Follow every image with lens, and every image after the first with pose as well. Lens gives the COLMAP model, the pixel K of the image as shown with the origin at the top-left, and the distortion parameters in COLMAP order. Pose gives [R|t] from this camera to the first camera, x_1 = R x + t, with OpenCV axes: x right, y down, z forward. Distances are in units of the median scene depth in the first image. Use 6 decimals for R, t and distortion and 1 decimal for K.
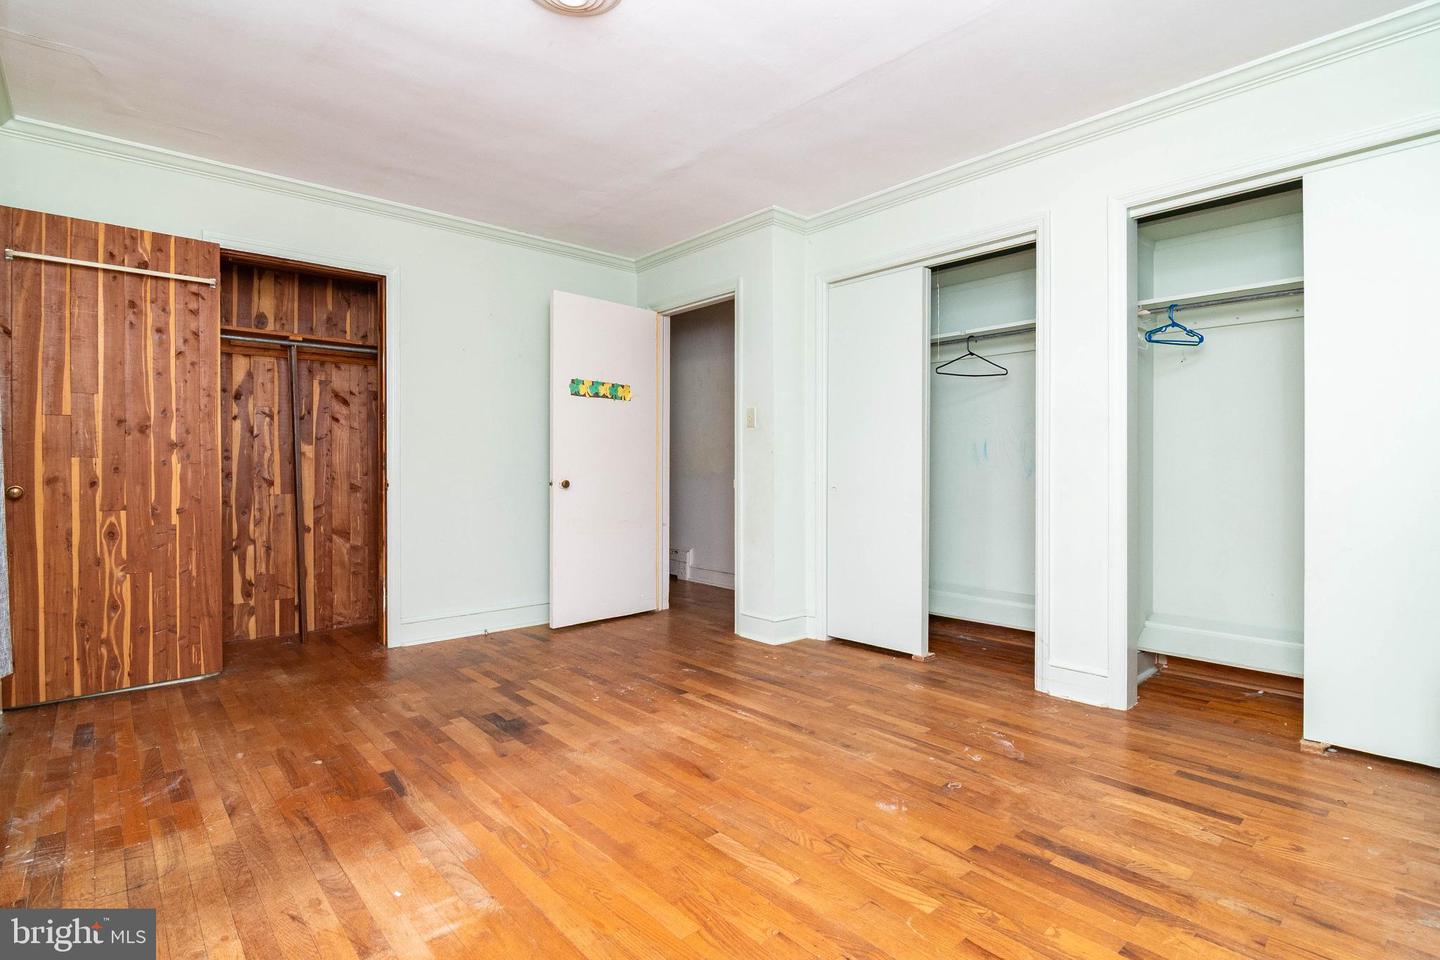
lens RADIAL K [[704.1, 0, 714.8], [0, 704.1, 479.2], [0, 0, 1]] dist [-0.006090, -0.001146]
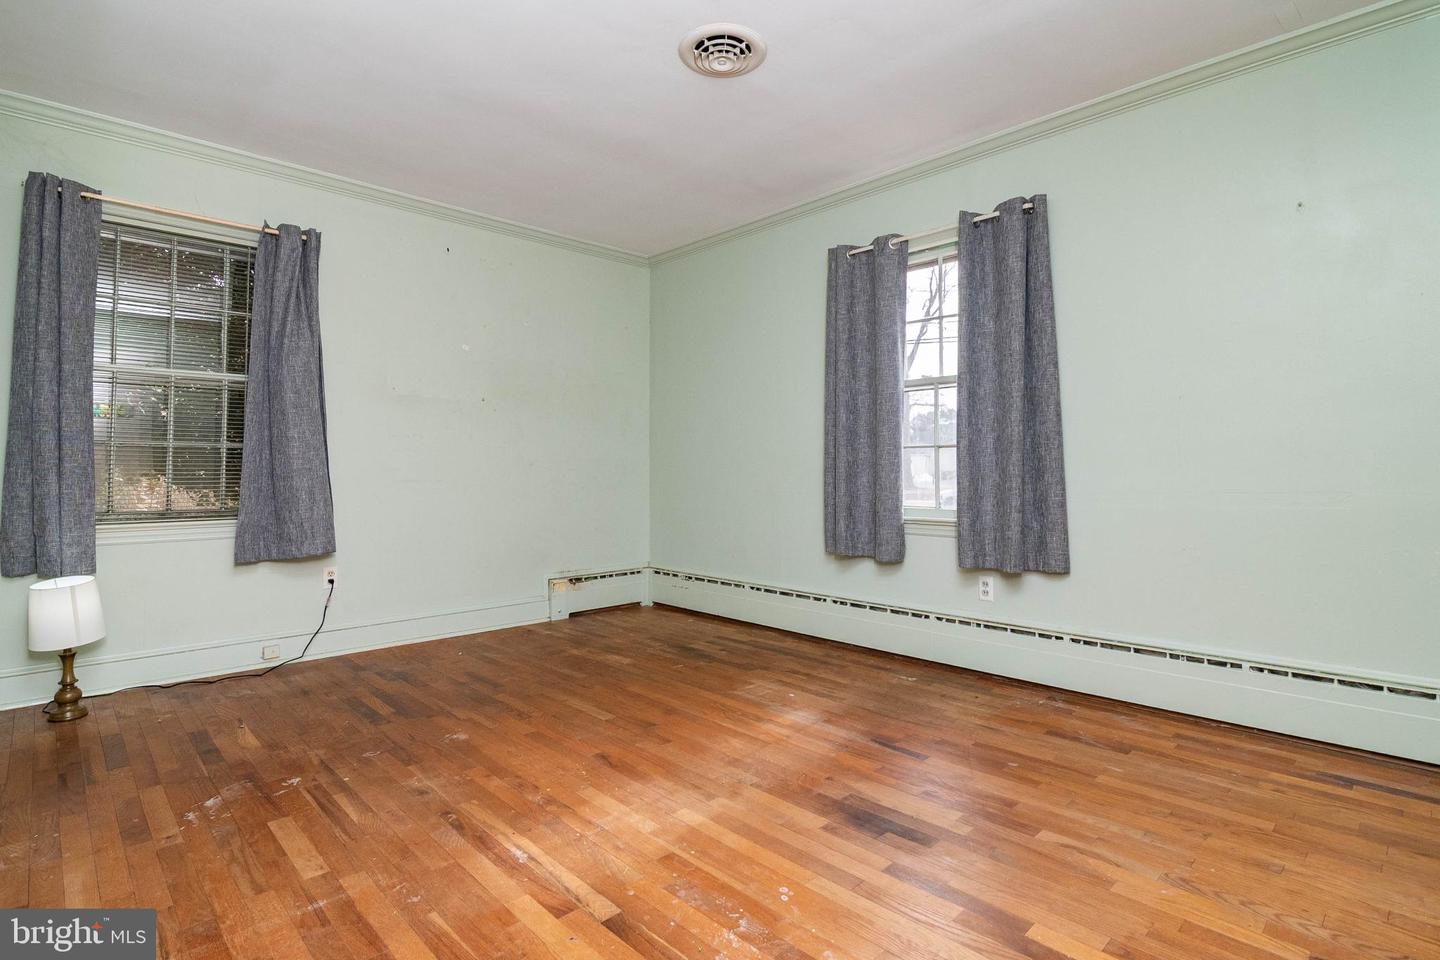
lens RADIAL K [[704.1, 0, 714.8], [0, 704.1, 479.2], [0, 0, 1]] dist [-0.006090, -0.001146]
pose [[-0.999074, 0.000906, -0.043010, -0.114973], [-0.000068, 0.999743, 0.022650, -0.003049], [0.043019, 0.022632, -0.998818, 1.812137]]
